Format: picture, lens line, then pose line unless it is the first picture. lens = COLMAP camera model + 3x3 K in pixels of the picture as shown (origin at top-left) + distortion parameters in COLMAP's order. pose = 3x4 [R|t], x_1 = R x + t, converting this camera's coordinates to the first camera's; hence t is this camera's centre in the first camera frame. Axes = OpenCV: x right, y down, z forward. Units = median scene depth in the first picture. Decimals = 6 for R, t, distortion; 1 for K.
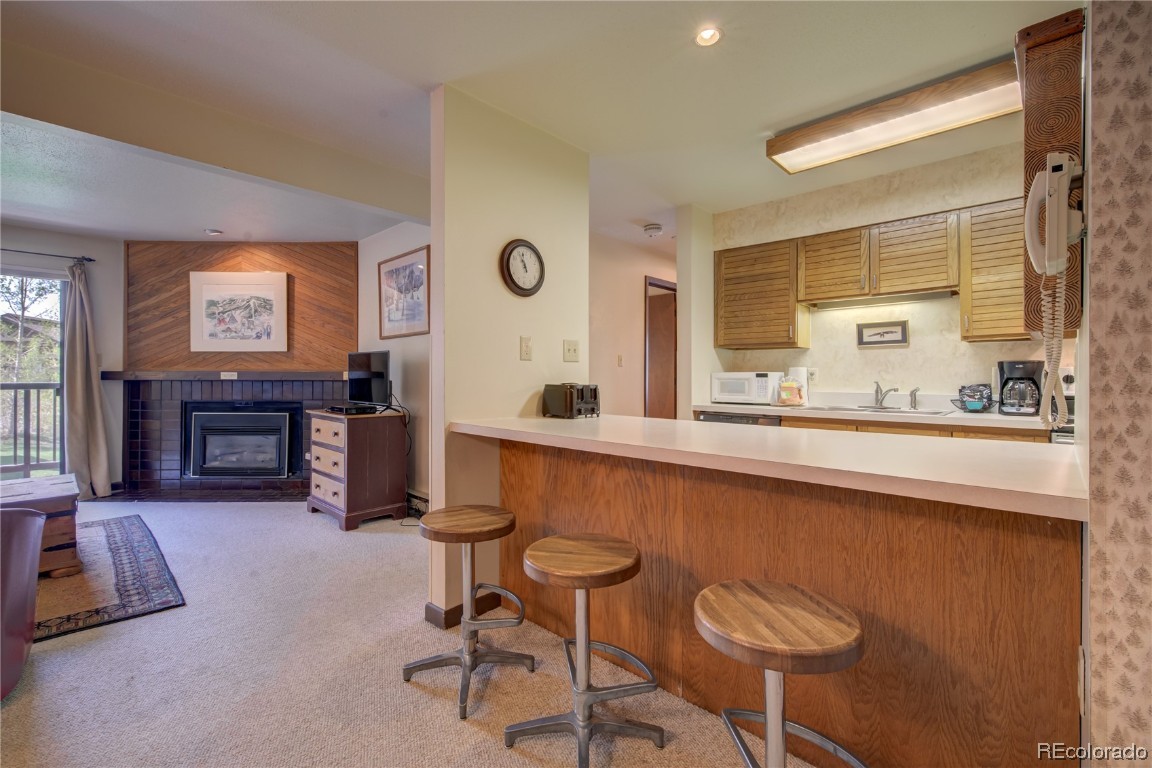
lens RADIAL K [[499.6, 0, 575.9], [0, 499.6, 378.1], [0, 0, 1]] dist [0.003279, 0.001688]
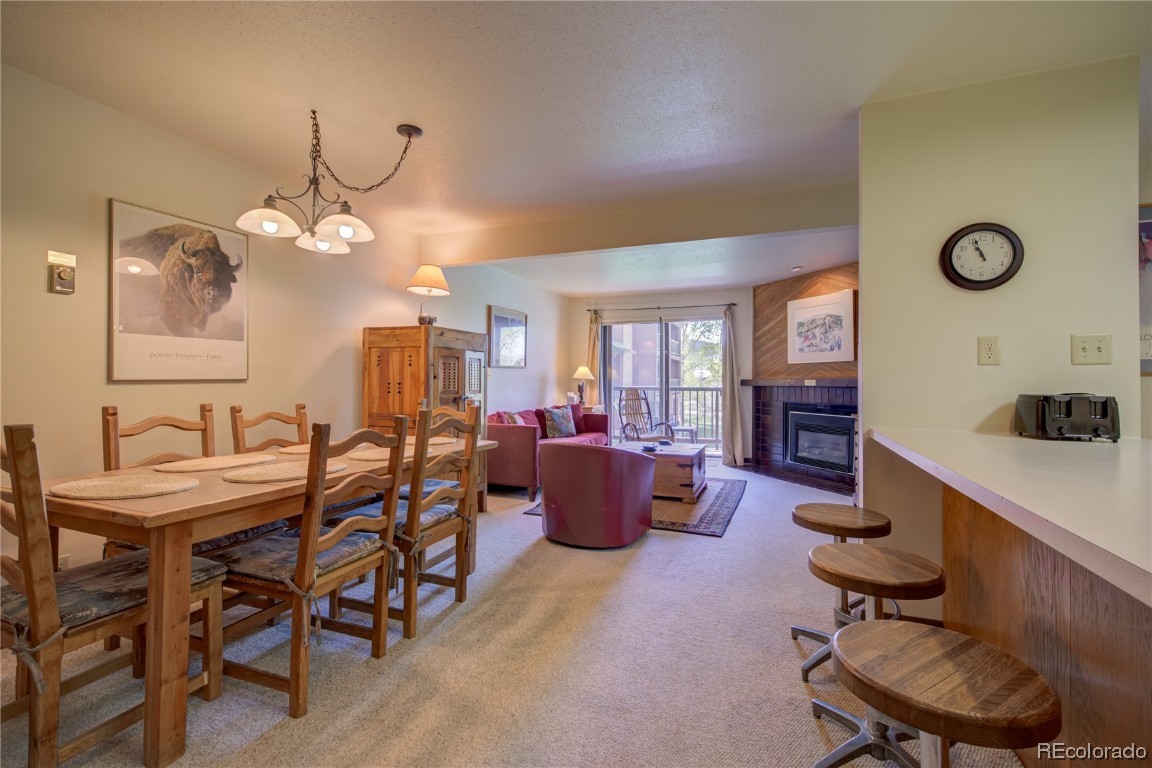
lens RADIAL K [[499.6, 0, 582.7], [0, 499.6, 375.2], [0, 0, 1]] dist [0.003279, 0.001688]
pose [[0.377462, -0.013747, -0.925923, 0.293052], [-0.003284, 0.999864, -0.016183, -0.001770], [0.926019, 0.009149, 0.377365, 0.037424]]
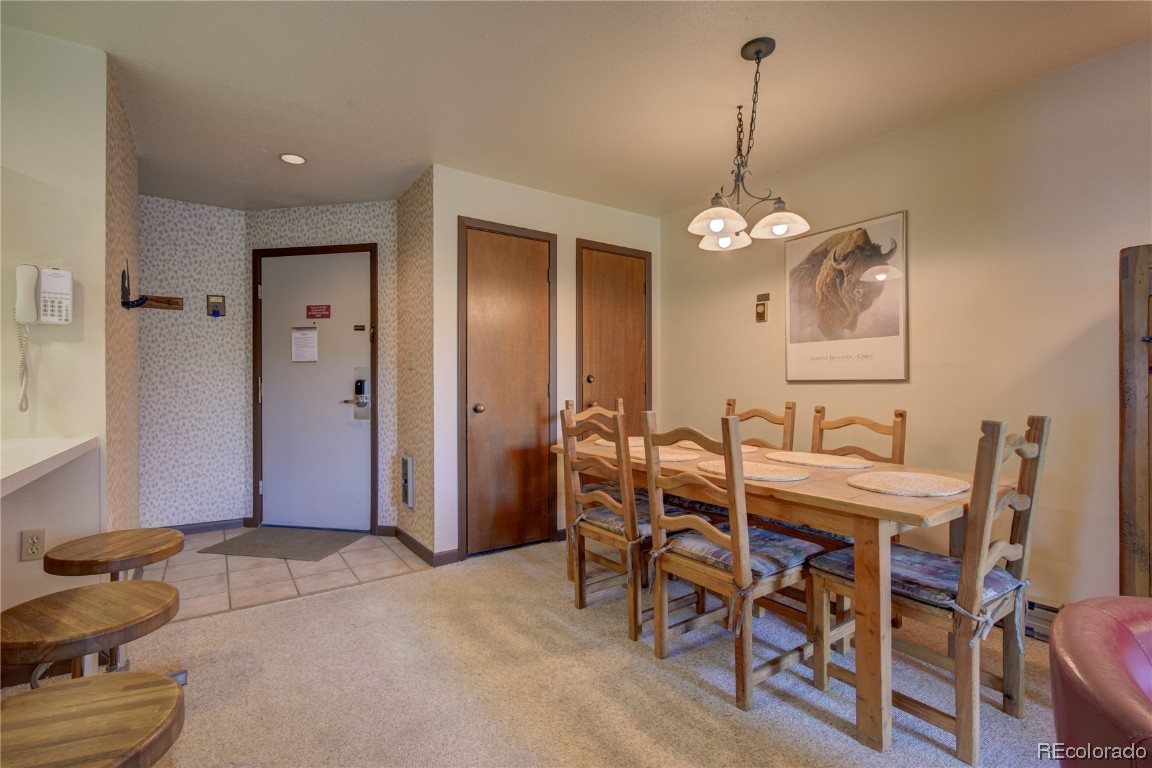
lens RADIAL K [[499.6, 0, 558.0], [0, 499.6, 387.4], [0, 0, 1]] dist [0.003279, 0.001688]
pose [[-0.974677, -0.003129, 0.223596, -0.355006], [0.000185, 0.999891, 0.014796, -0.004807], [-0.223618, 0.014462, -0.974570, 0.636552]]
